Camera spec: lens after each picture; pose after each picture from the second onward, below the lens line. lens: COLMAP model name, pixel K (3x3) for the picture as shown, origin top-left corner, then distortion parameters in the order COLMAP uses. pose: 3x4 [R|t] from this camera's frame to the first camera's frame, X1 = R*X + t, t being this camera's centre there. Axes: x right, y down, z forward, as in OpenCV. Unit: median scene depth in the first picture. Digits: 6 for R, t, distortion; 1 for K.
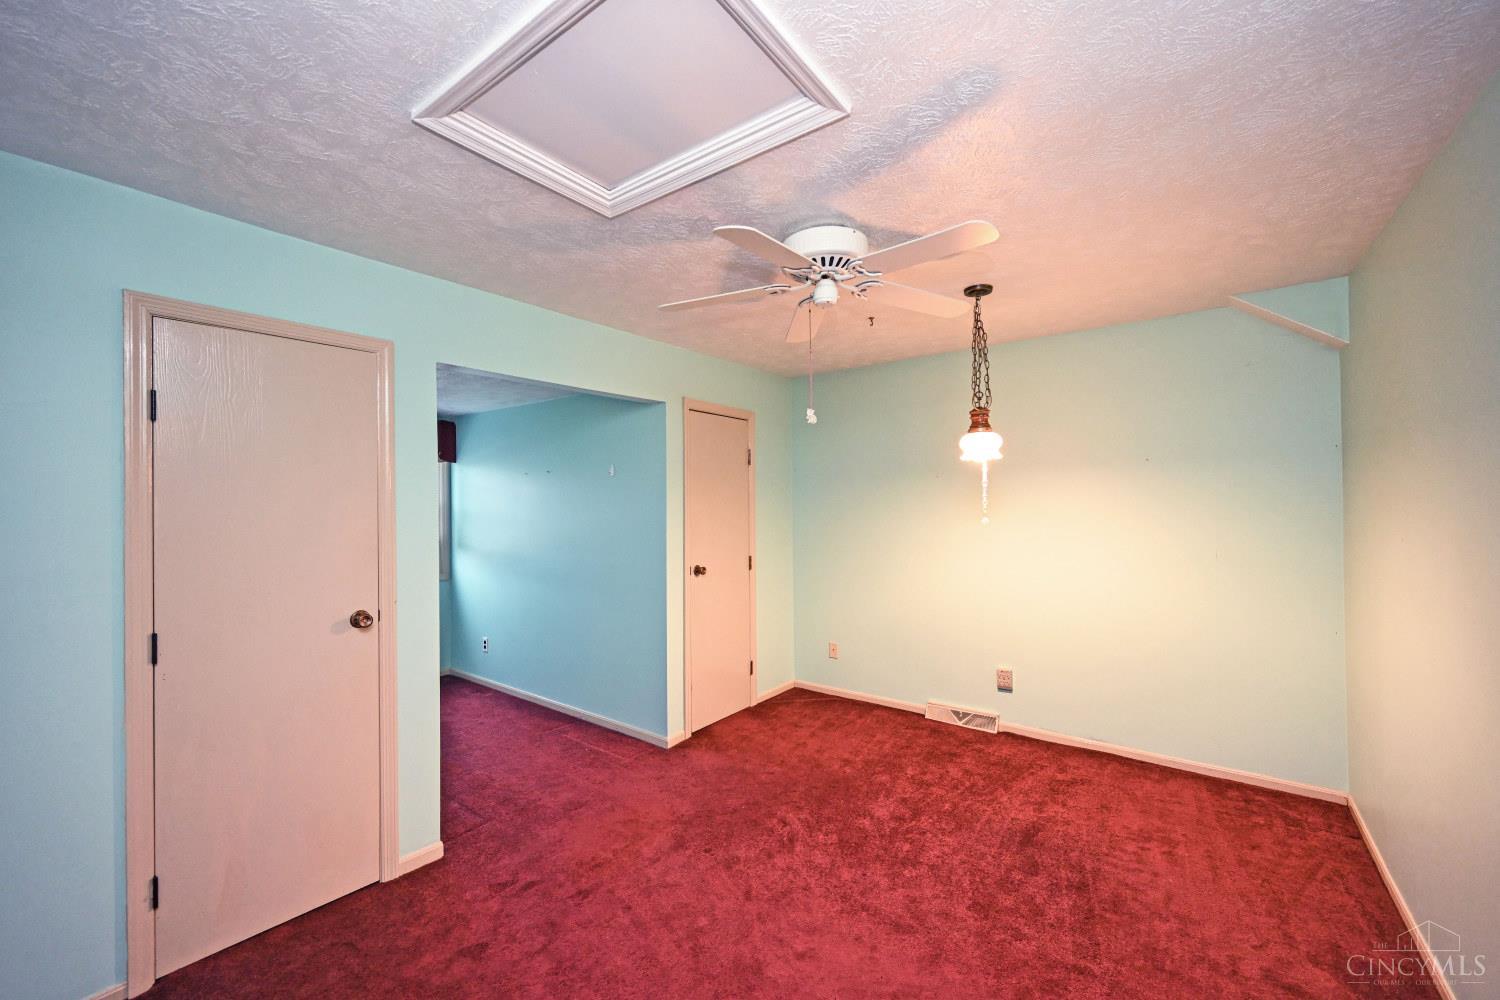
lens RADIAL K [[593.7, 0, 750.0], [0, 593.7, 500.0], [0, 0, 1]] dist [0.000471, -0.000044]
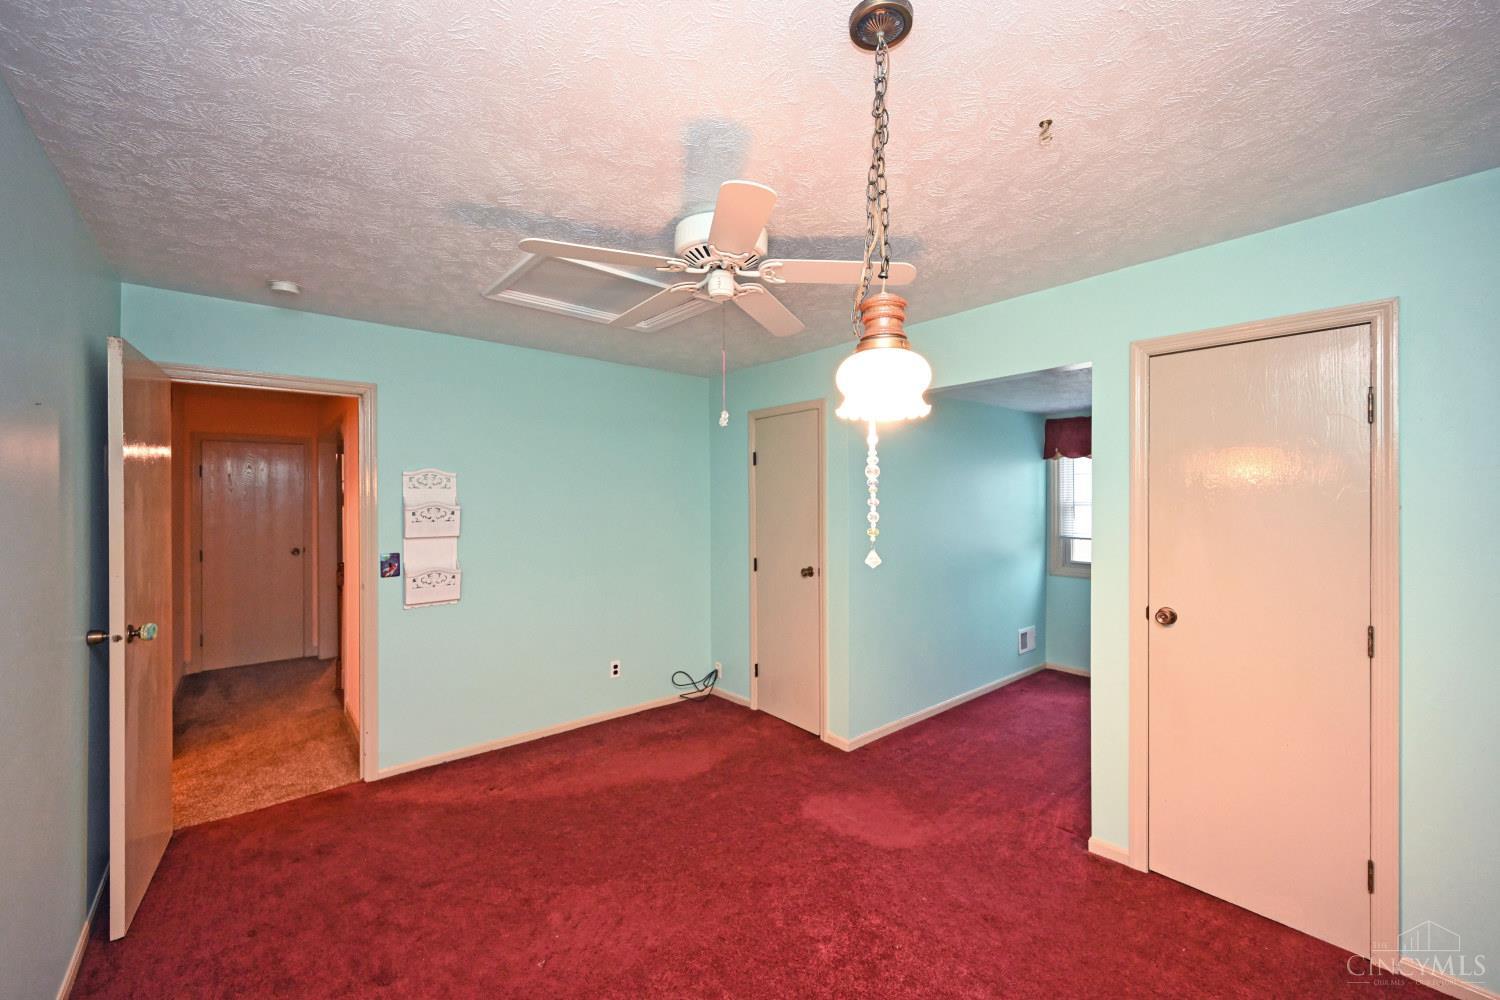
lens RADIAL K [[593.7, 0, 750.0], [0, 593.7, 500.0], [0, 0, 1]] dist [0.000471, -0.000044]
pose [[-0.220415, 0.008883, -0.975366, 0.839536], [0.007928, 0.999942, 0.007315, -0.011937], [0.975374, -0.006120, -0.220472, 1.008133]]
